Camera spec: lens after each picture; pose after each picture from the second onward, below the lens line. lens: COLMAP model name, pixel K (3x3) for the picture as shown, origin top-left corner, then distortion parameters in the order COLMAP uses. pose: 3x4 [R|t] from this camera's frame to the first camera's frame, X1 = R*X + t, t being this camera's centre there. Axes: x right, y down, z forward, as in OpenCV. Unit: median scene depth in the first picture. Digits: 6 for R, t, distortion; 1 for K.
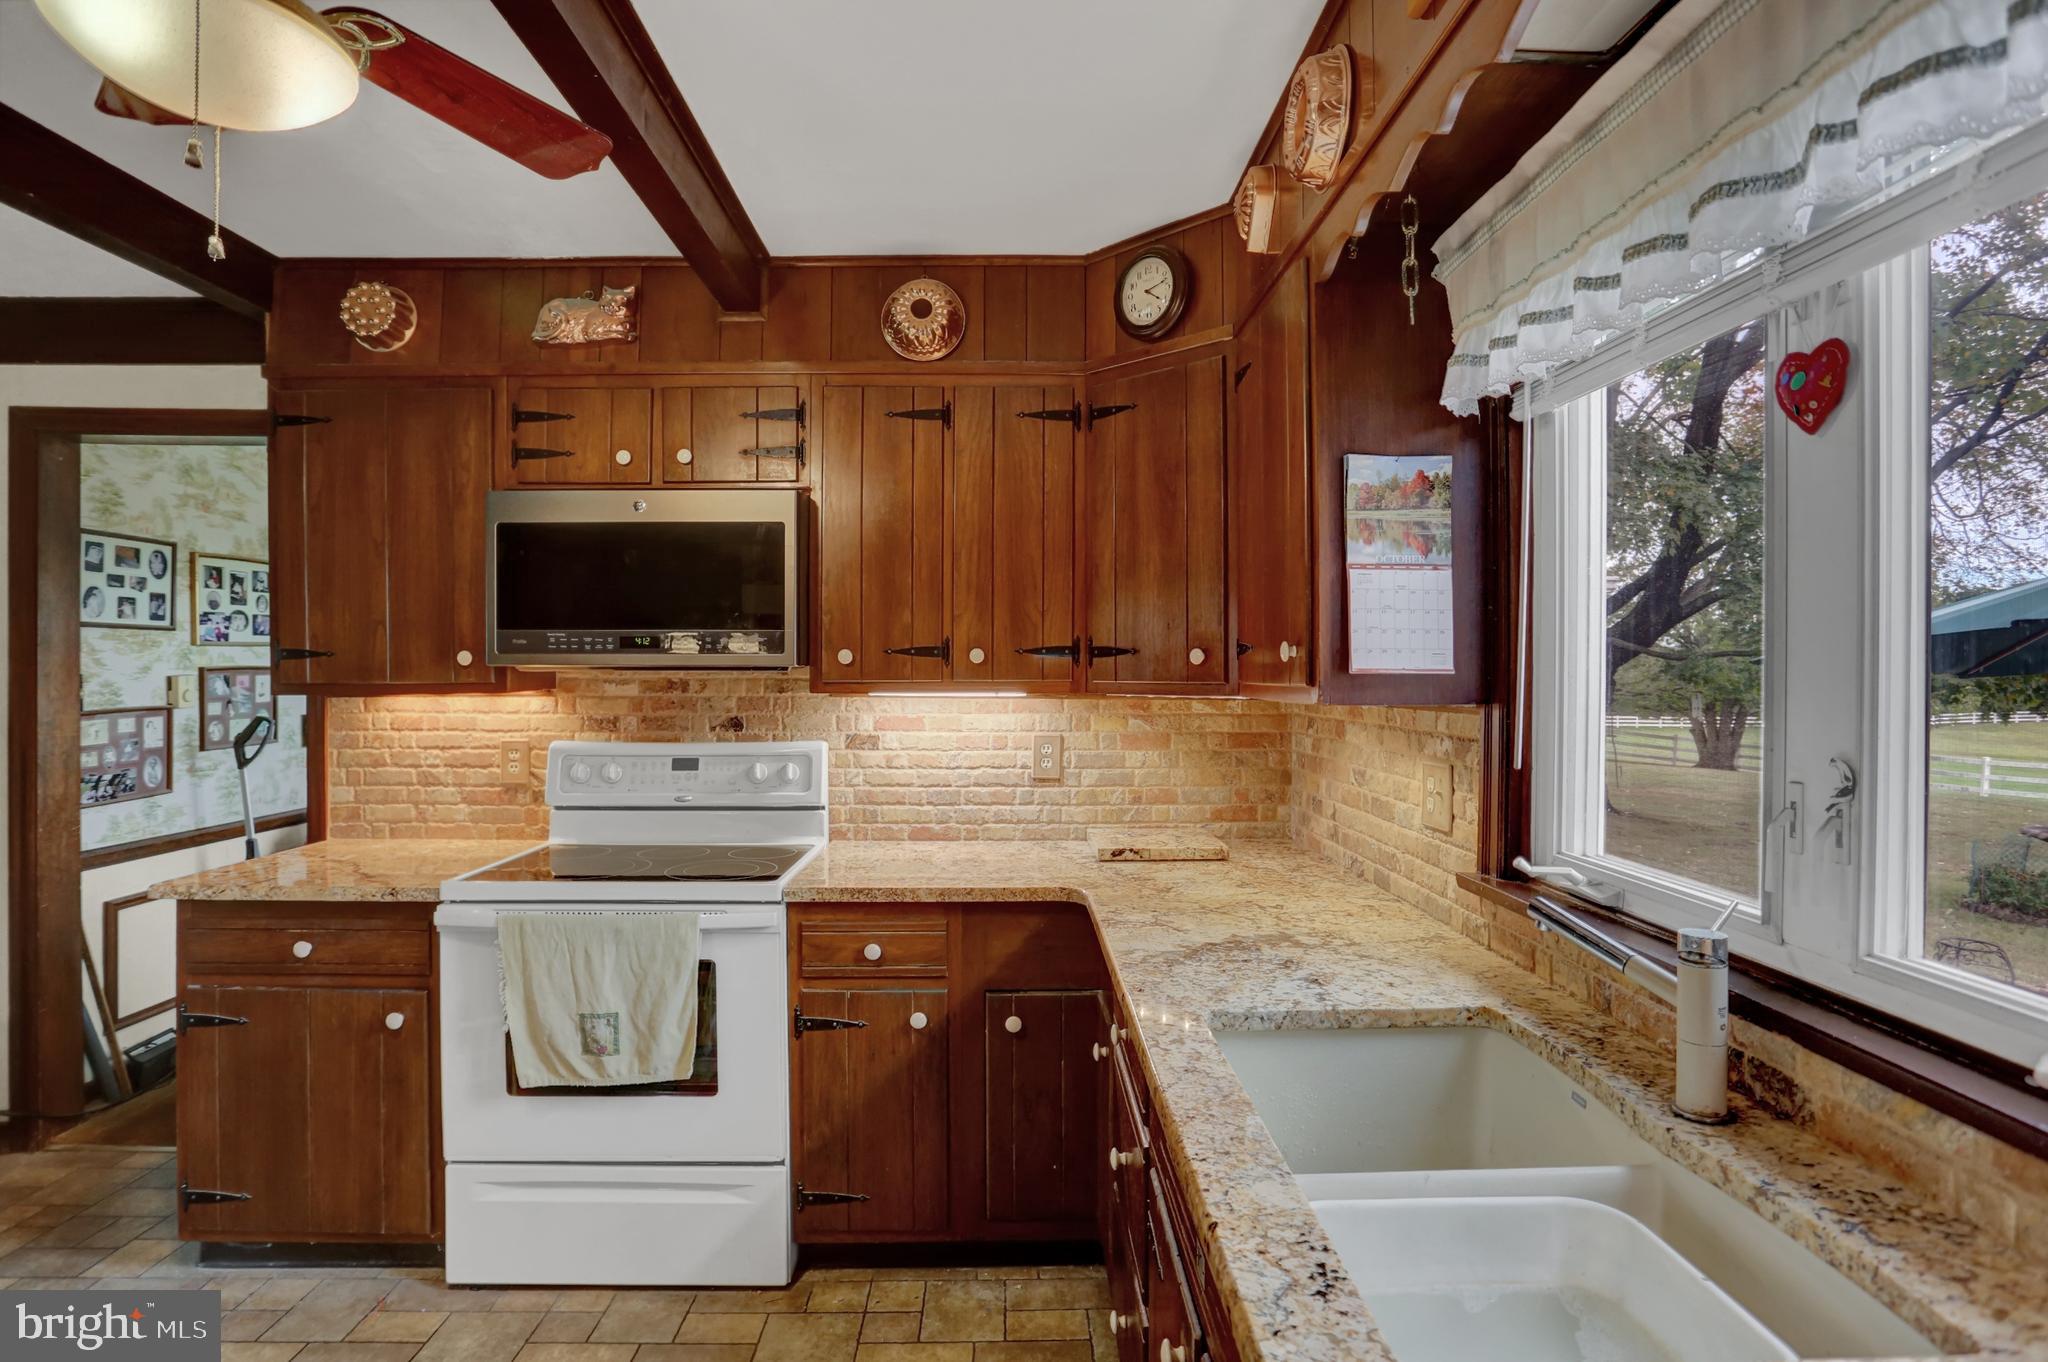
lens RADIAL K [[1056.2, 0, 1031.9], [0, 1056.2, 669.5], [0, 0, 1]] dist [-0.078997, 0.037011]
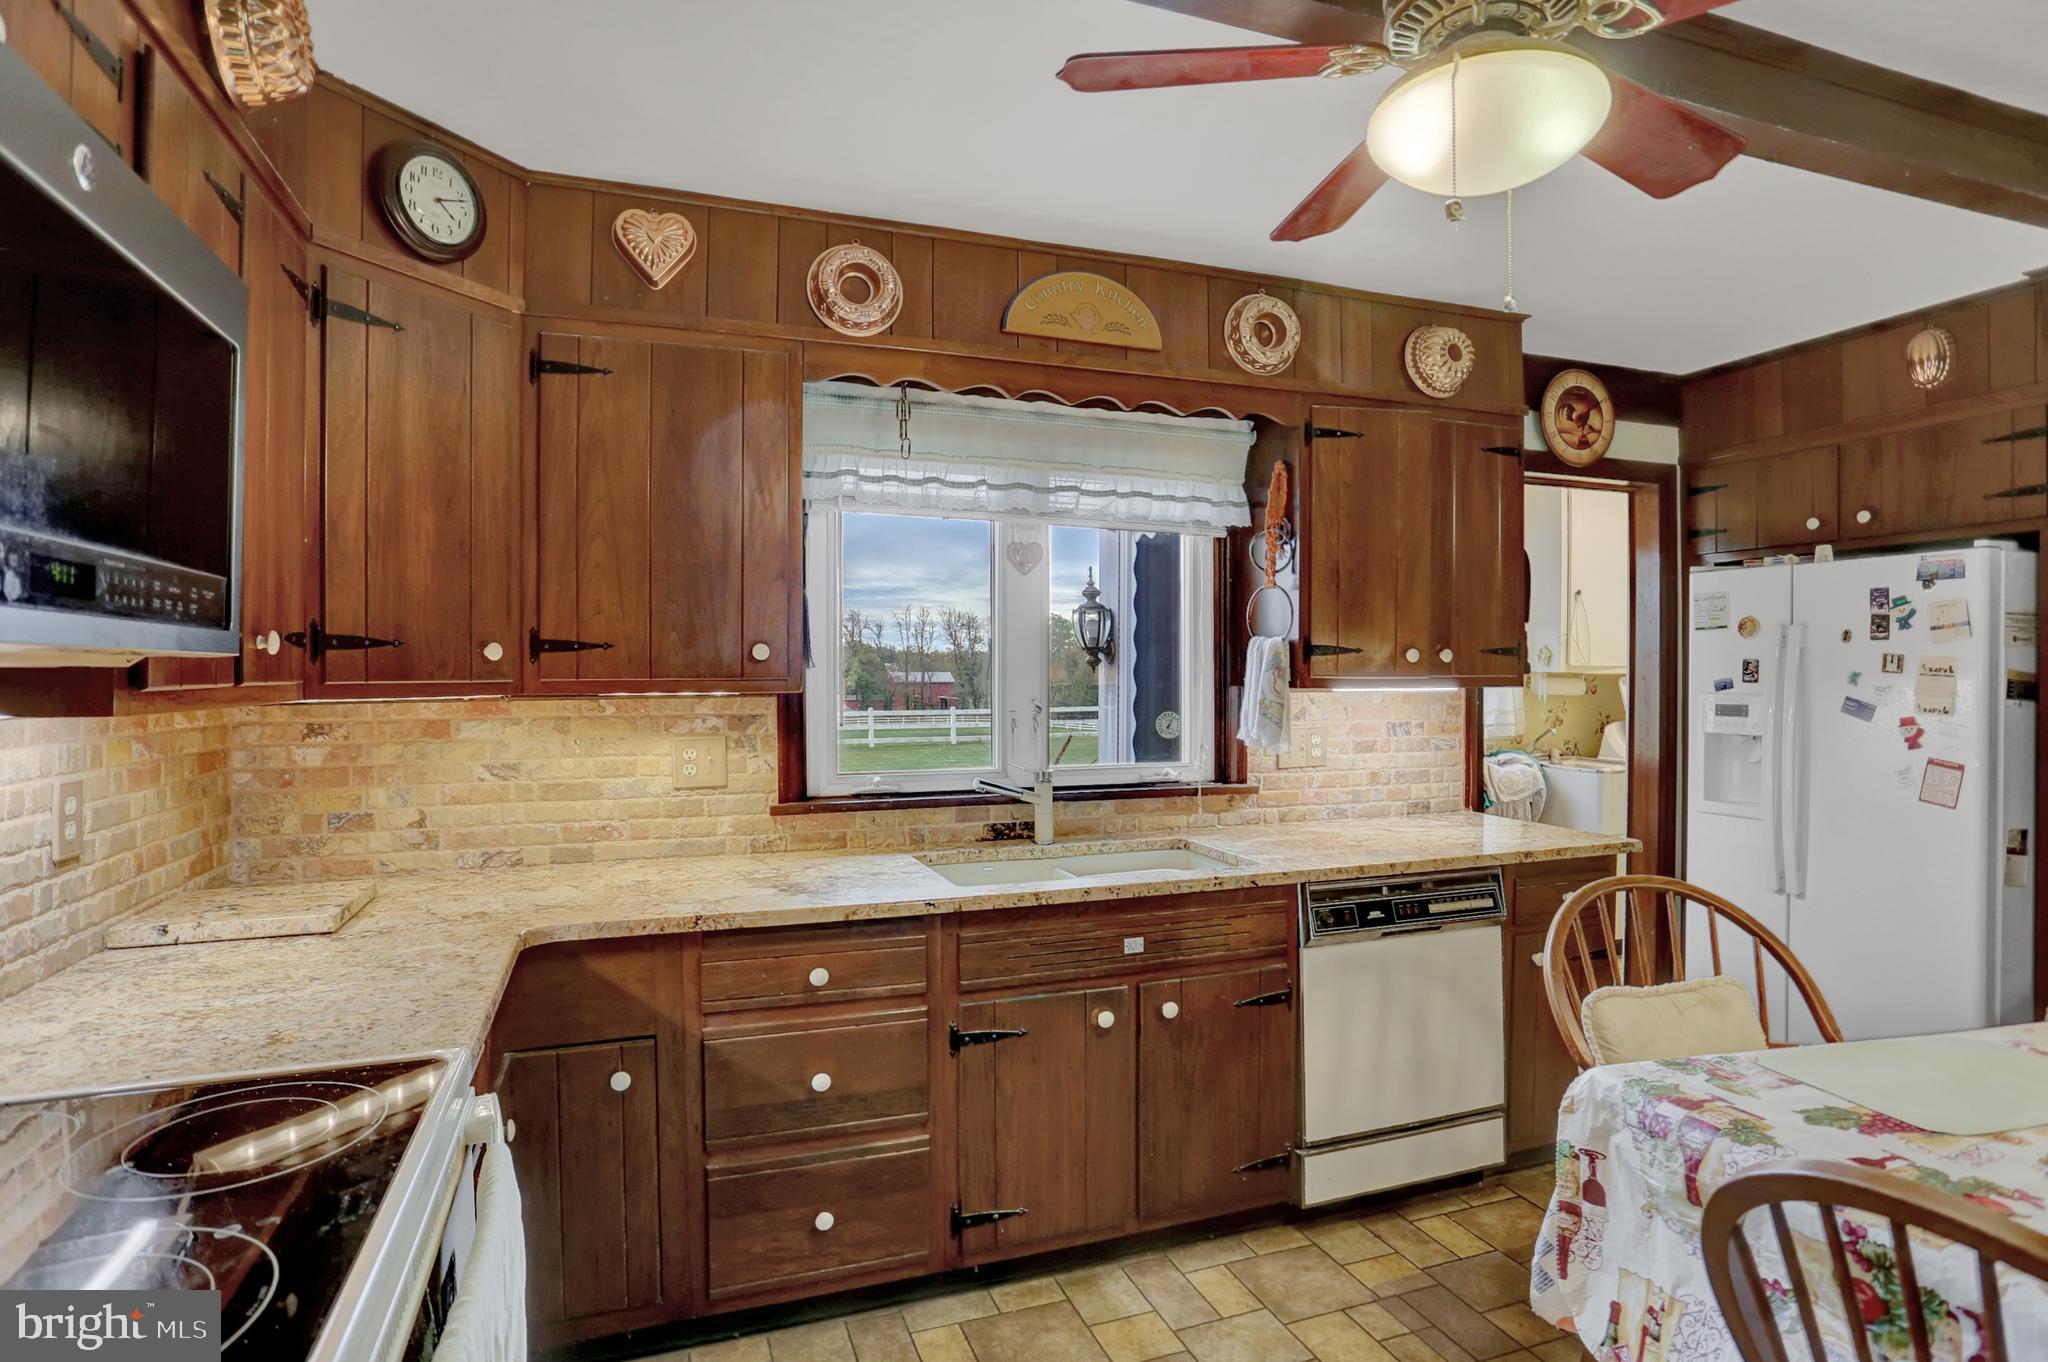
lens RADIAL K [[1049.2, 0, 1024.0], [0, 1049.2, 681.0], [0, 0, 1]] dist [-0.054060, -0.000056]
pose [[-0.322335, -0.012044, 0.946549, -0.766613], [-0.002121, 0.999926, 0.012001, 0.001135], [-0.946623, 0.001861, -0.322336, 0.801752]]
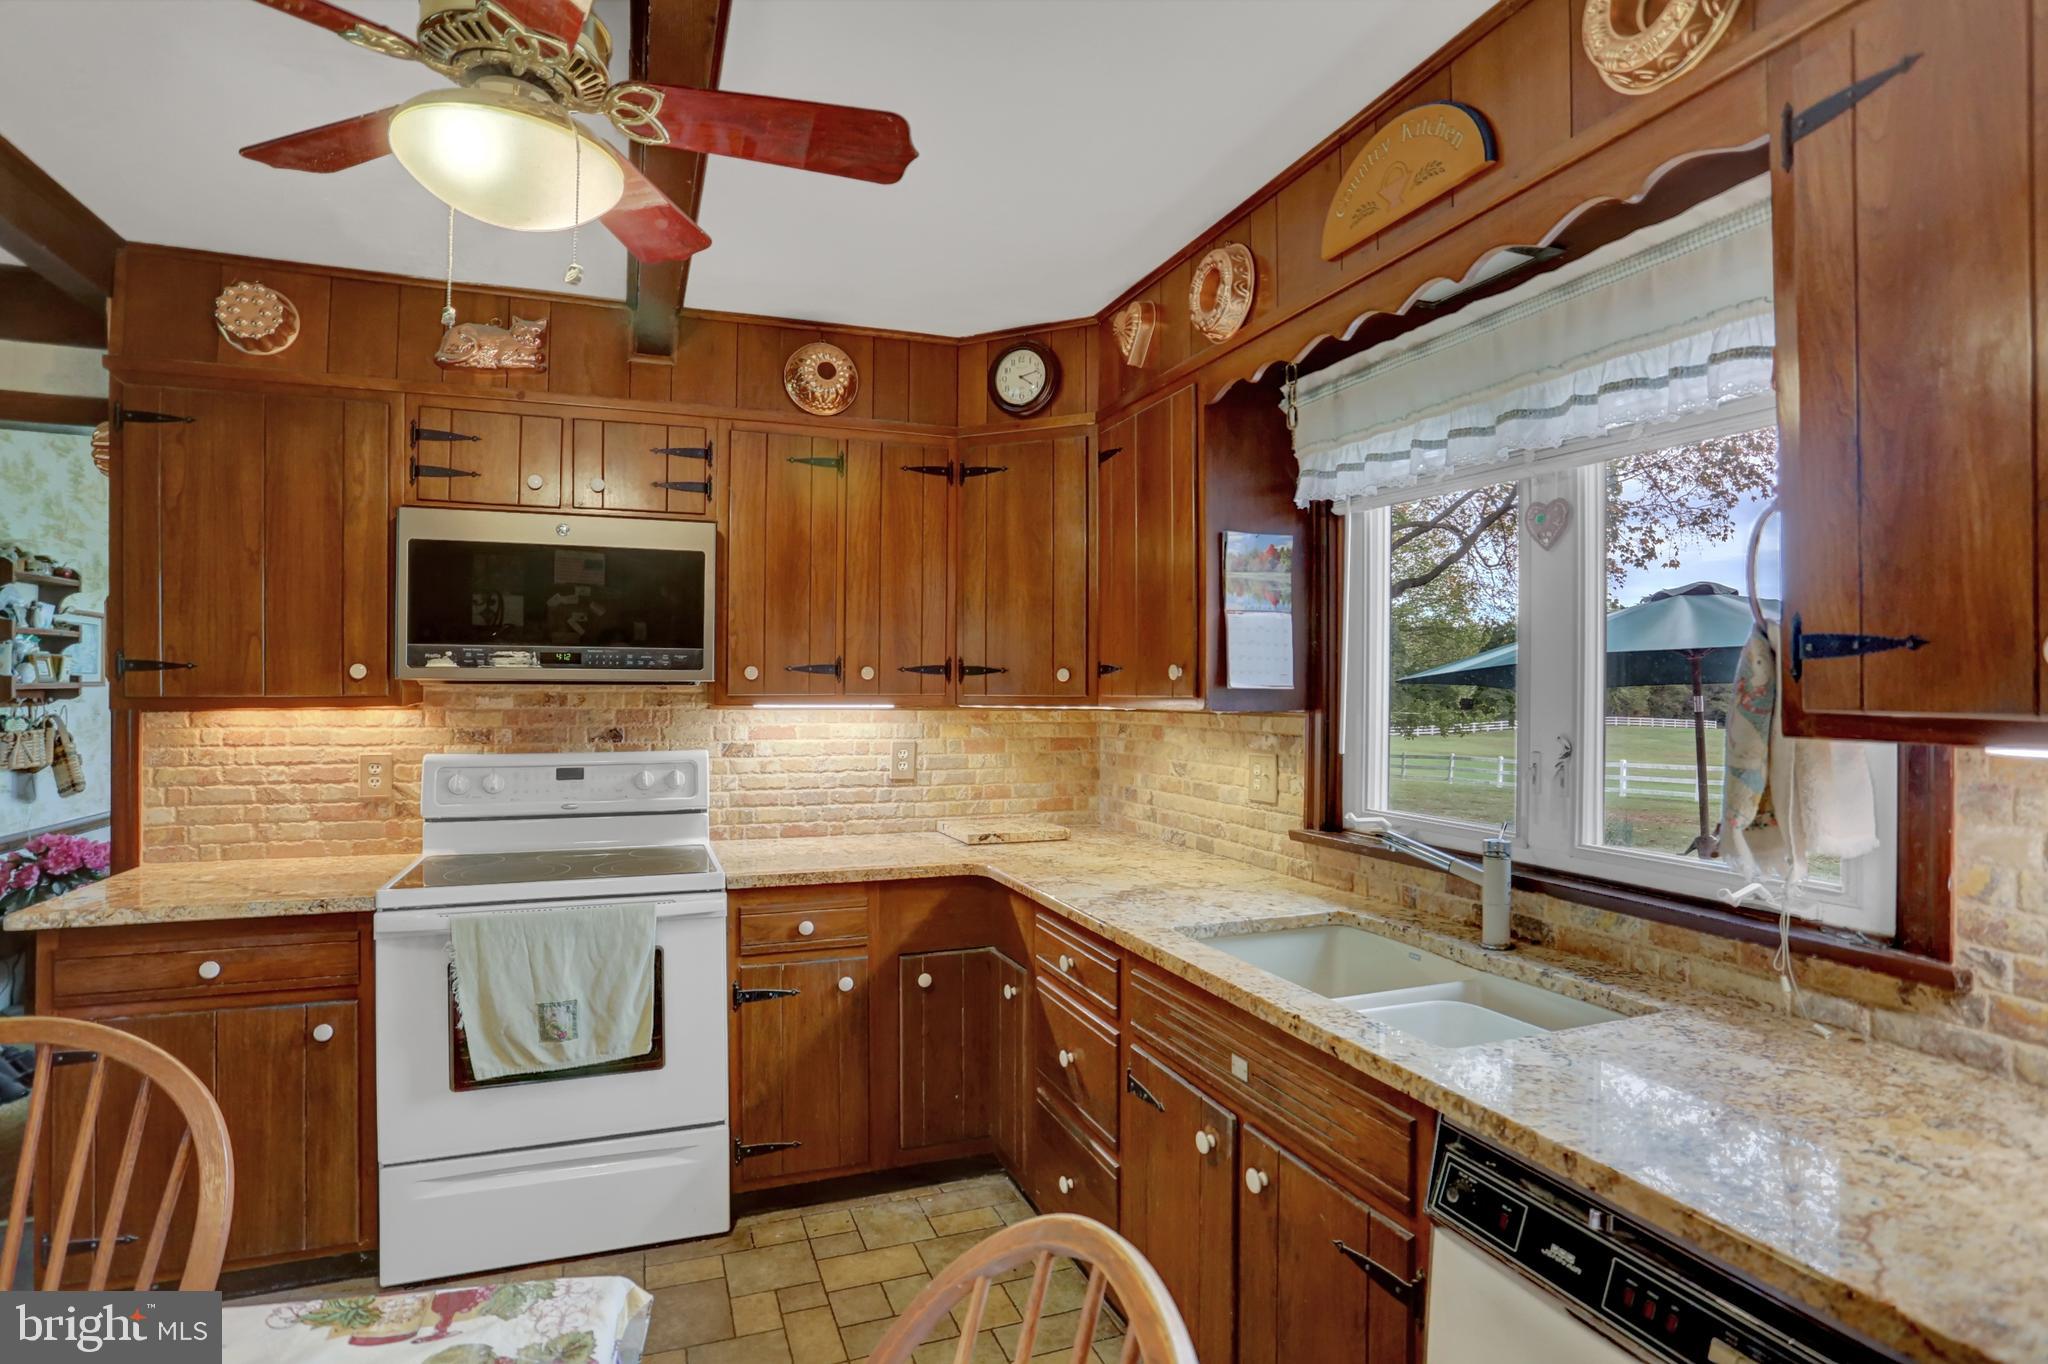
lens RADIAL K [[1060.6, 0, 1024.0], [0, 1060.6, 682.0], [0, 0, 1]] dist [-0.089521, 0.054037]
pose [[0.943895, 0.004877, 0.330208, -0.285998], [-0.003595, 0.999983, -0.004494, 0.001634], [-0.330225, 0.003055, 0.943897, -0.163184]]
